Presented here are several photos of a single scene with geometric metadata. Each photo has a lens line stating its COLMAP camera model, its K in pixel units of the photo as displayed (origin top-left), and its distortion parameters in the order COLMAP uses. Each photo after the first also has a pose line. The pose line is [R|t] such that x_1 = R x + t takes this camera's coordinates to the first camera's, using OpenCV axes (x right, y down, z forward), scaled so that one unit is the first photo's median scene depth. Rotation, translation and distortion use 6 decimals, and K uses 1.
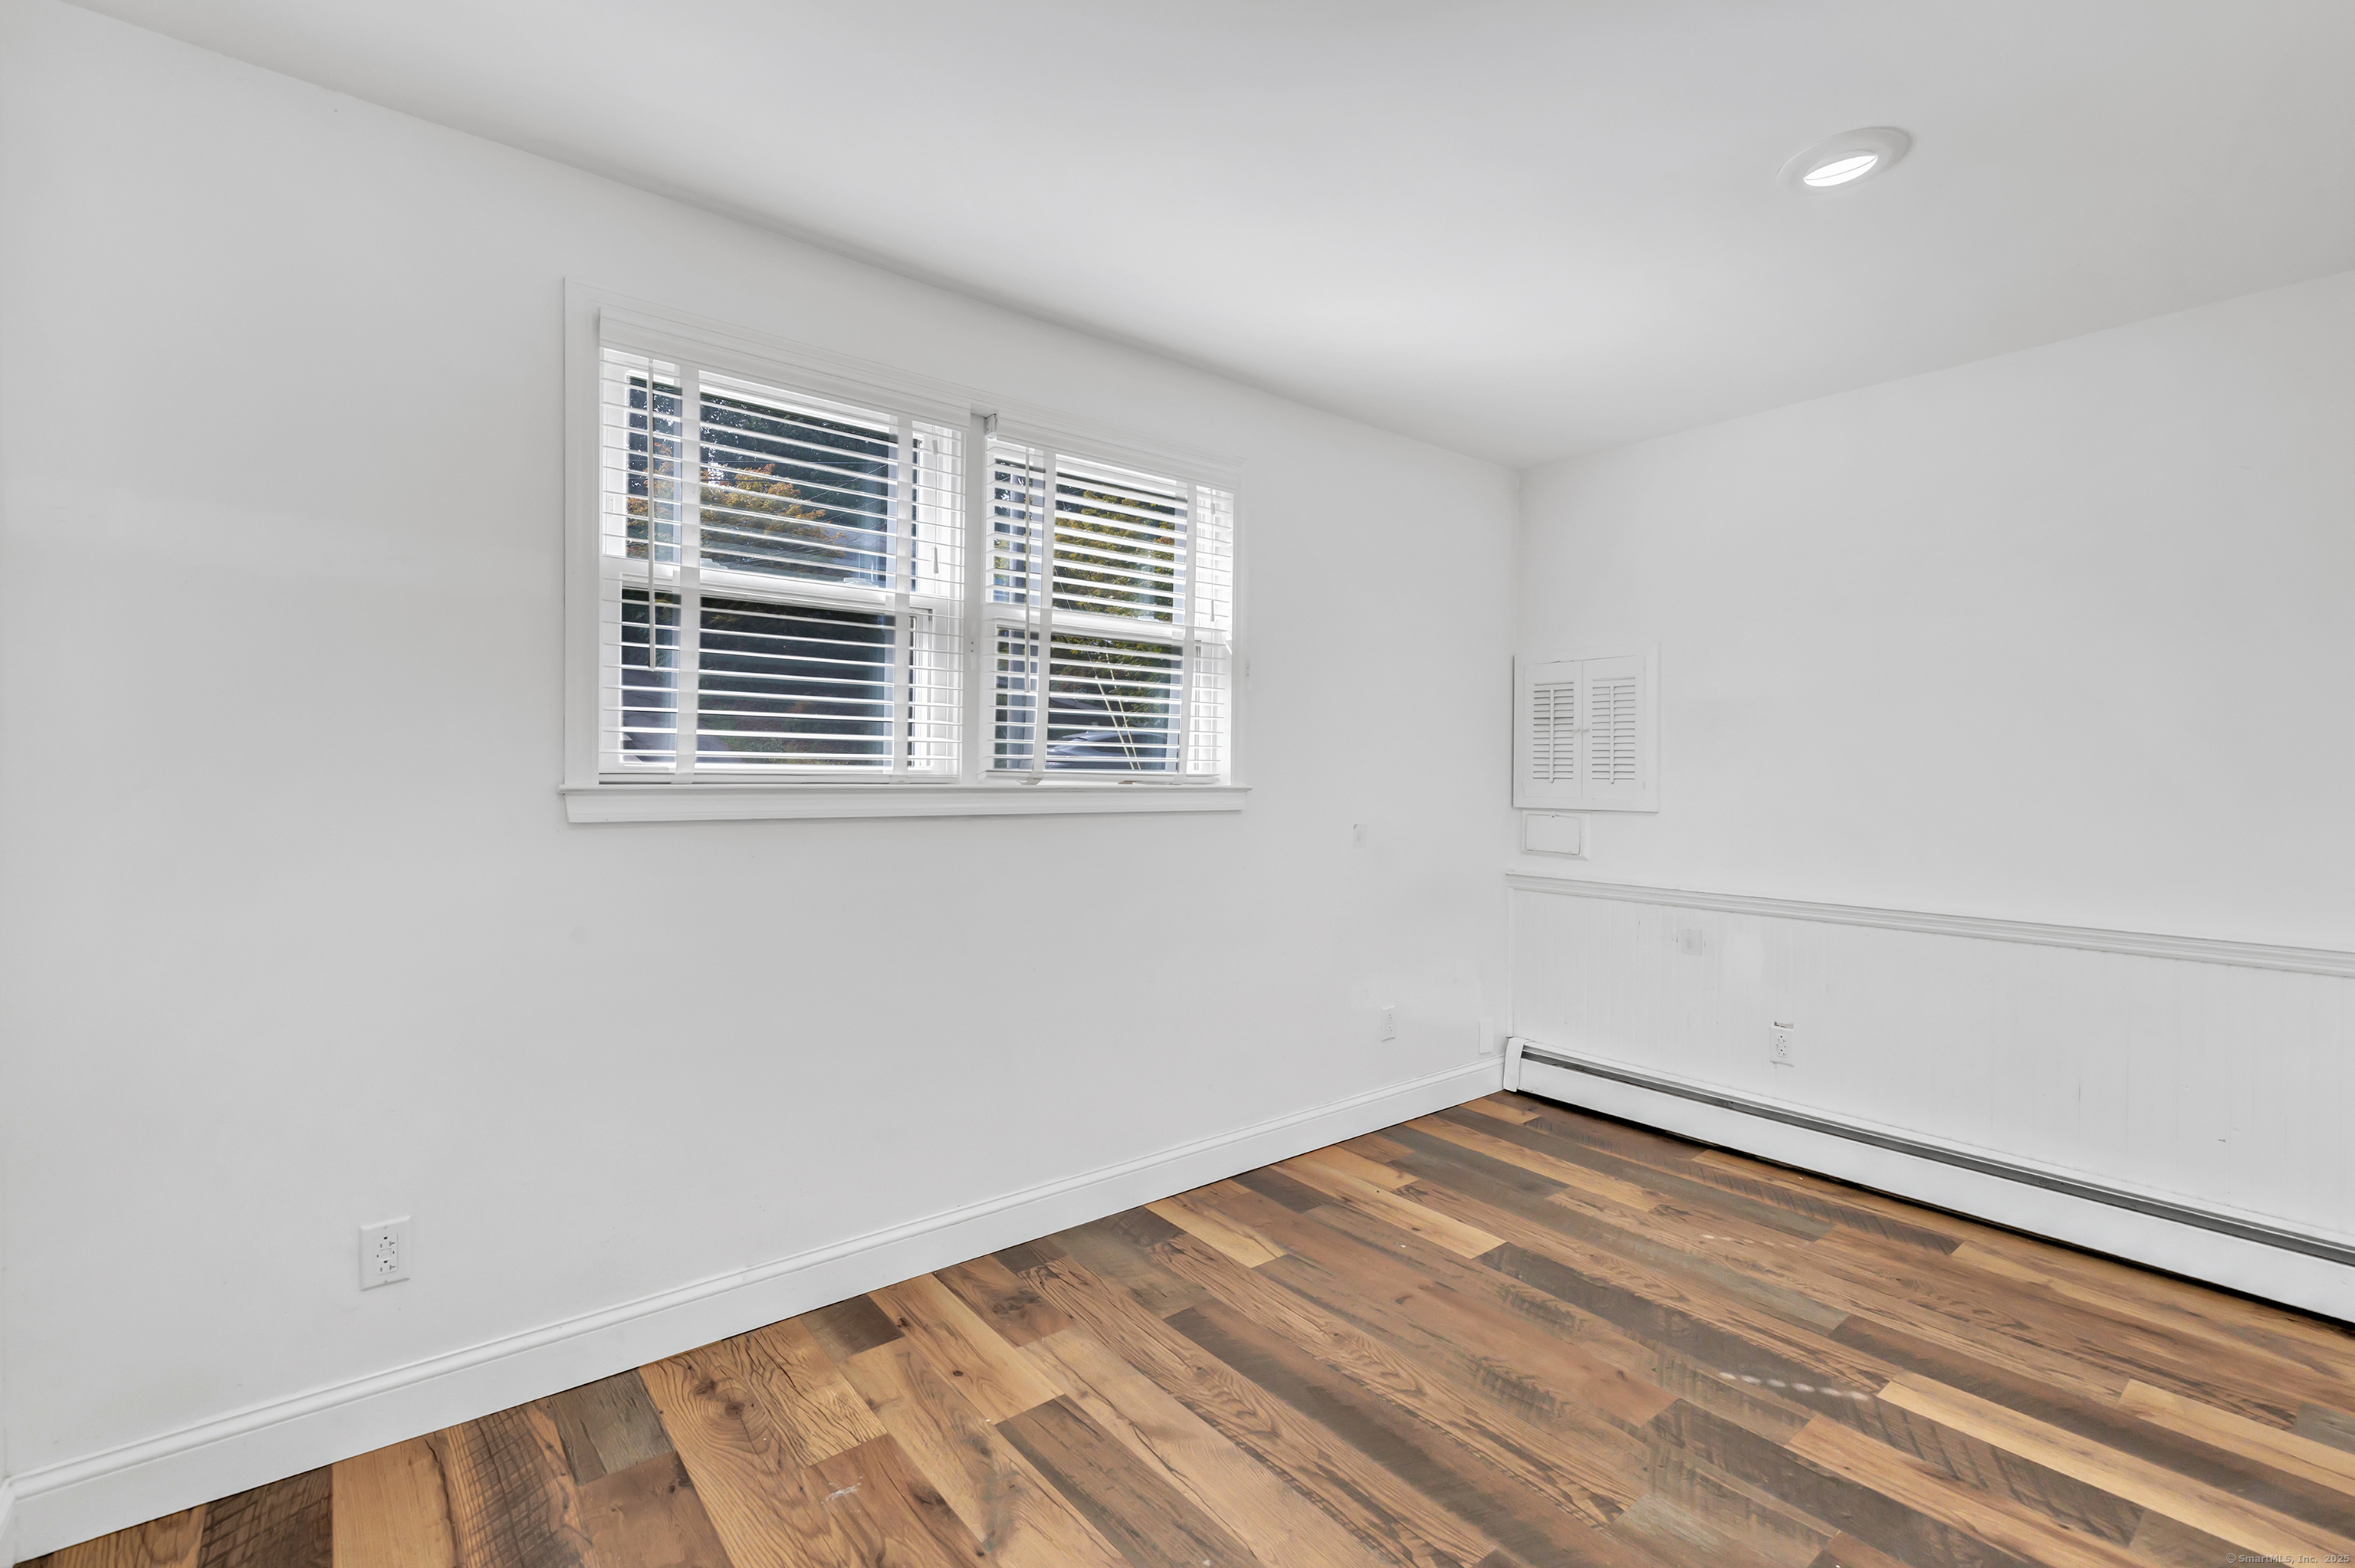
lens RADIAL K [[1022.7, 0, 1175.1], [0, 1022.7, 762.3], [0, 0, 1]] dist [0.001200, 0.000300]
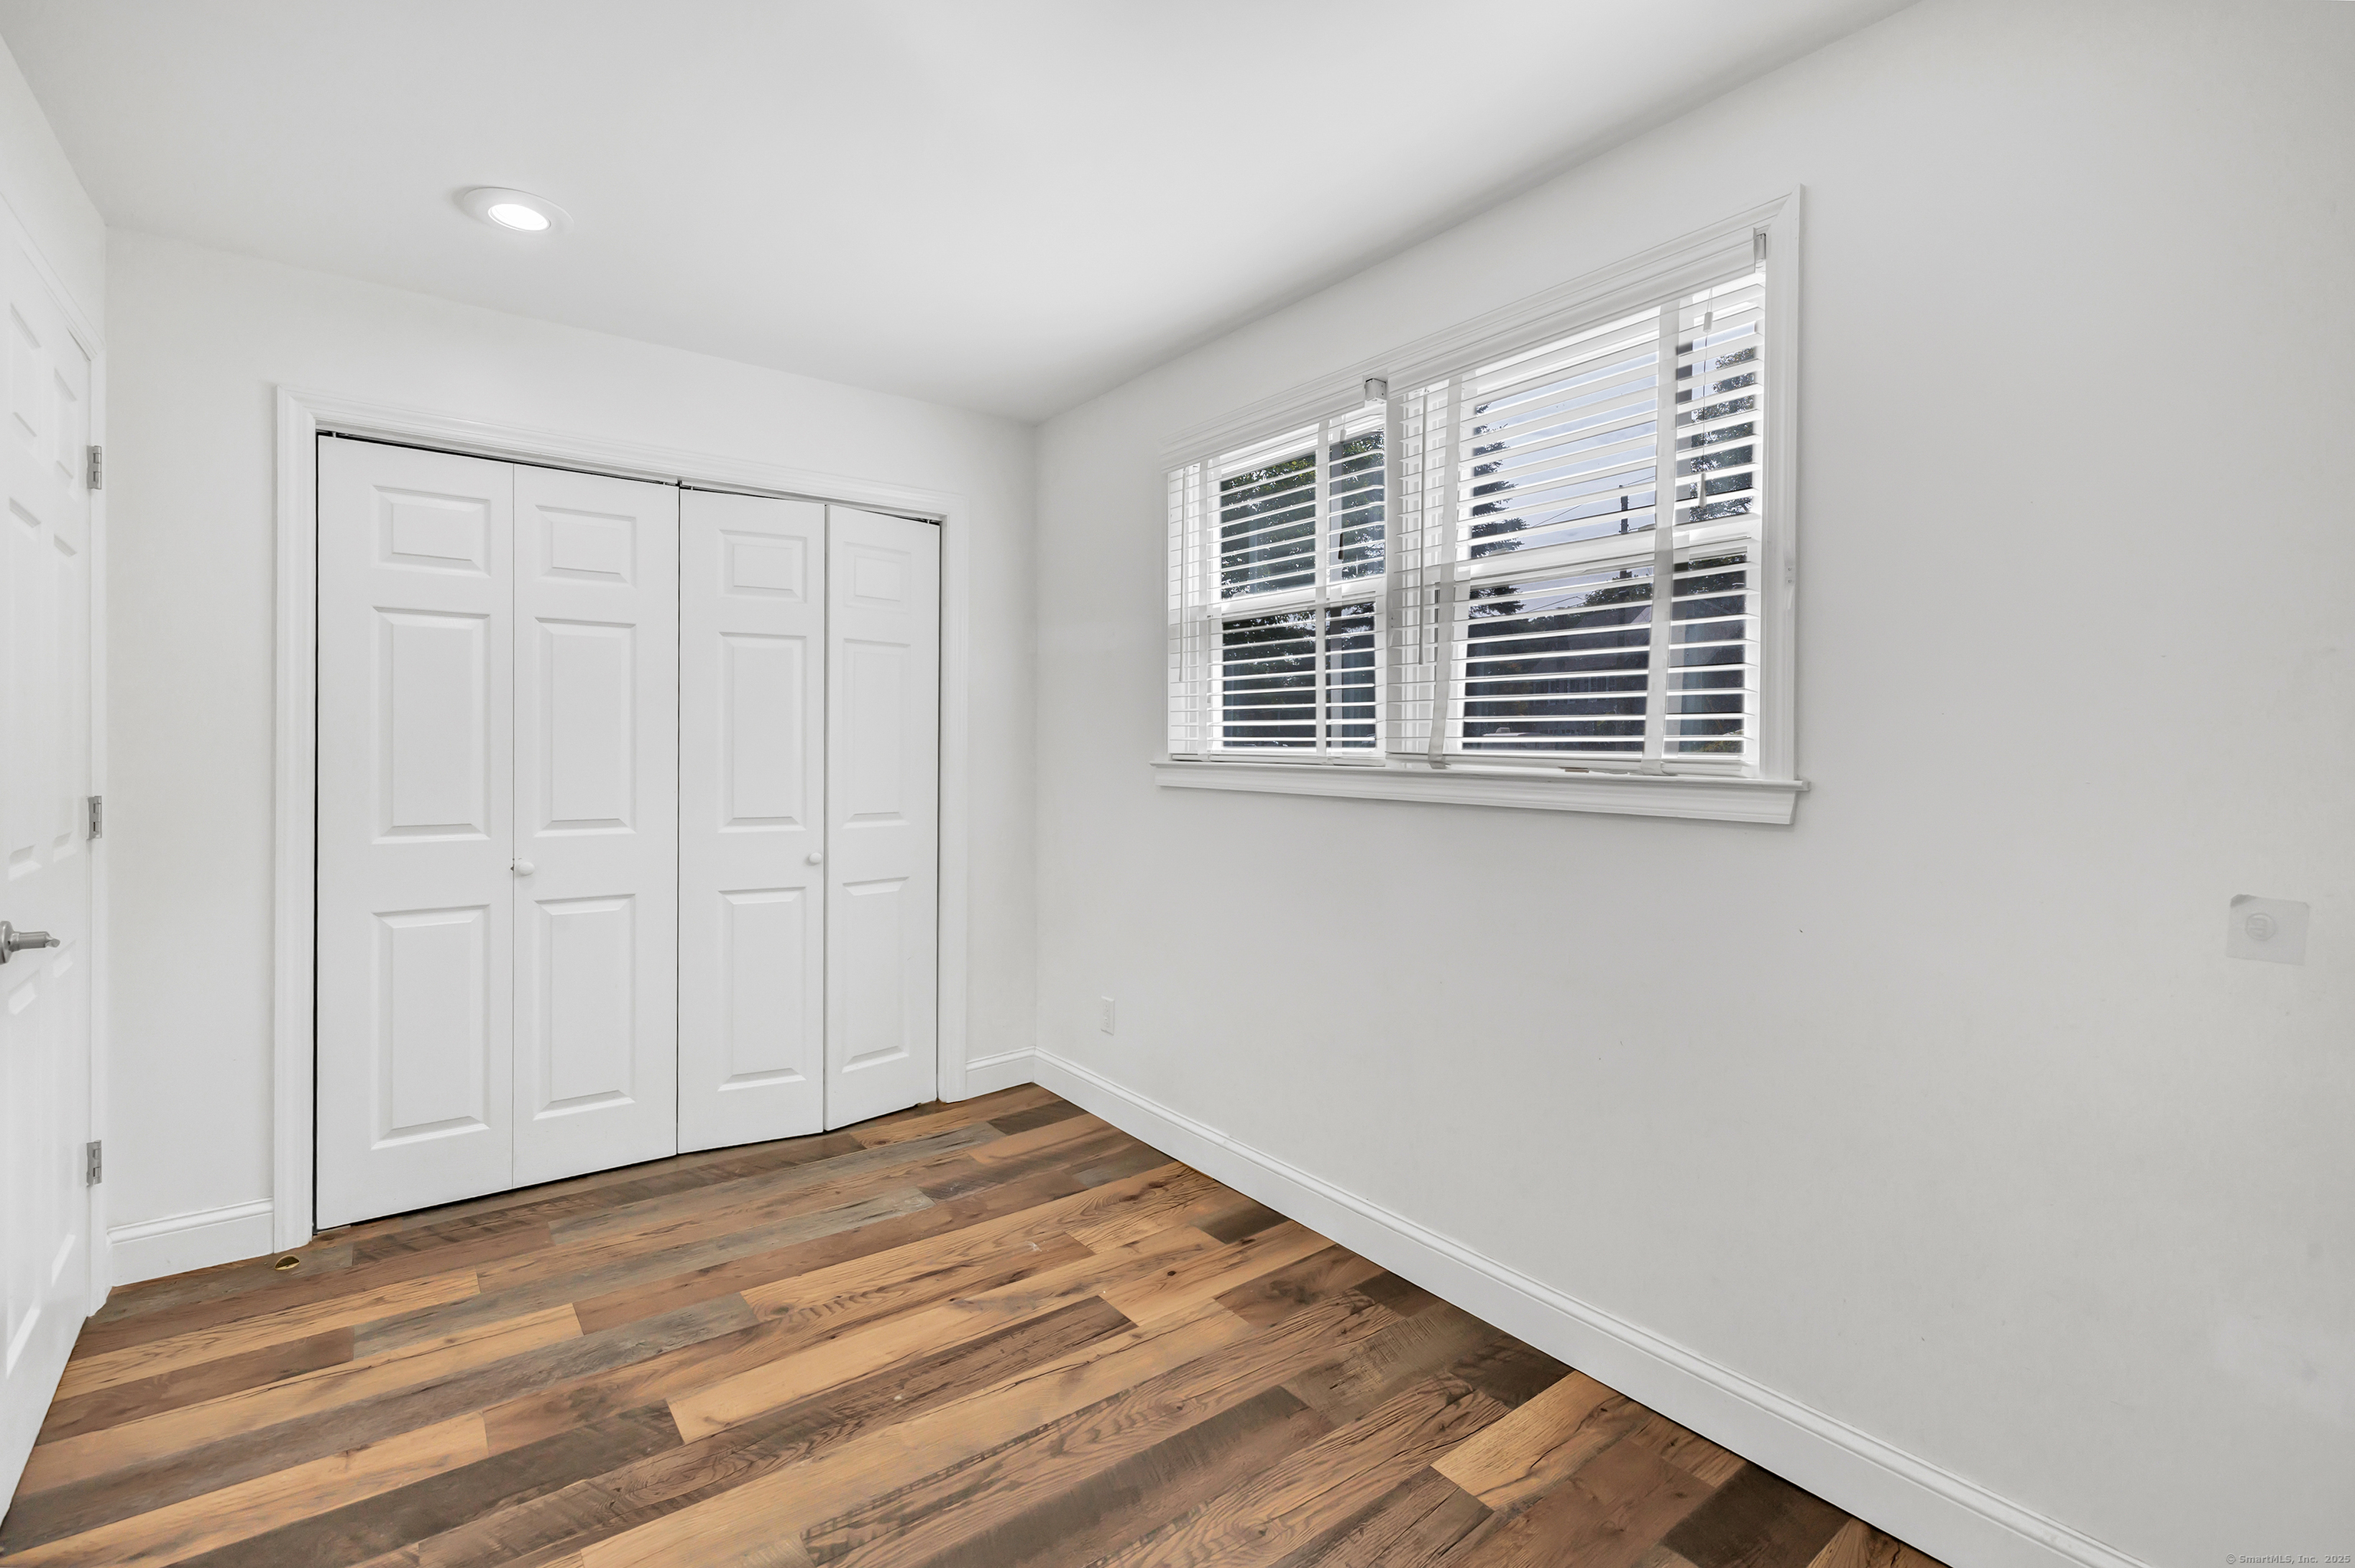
lens RADIAL K [[1039.5, 0, 1181.0], [0, 1039.5, 759.5], [0, 0, 1]] dist [0.009020, 0.000375]
pose [[-0.015174, 0.005136, -0.999872, 0.951733], [0.001658, 0.999986, 0.005112, 0.011206], [0.999883, -0.001580, -0.015183, 1.019676]]
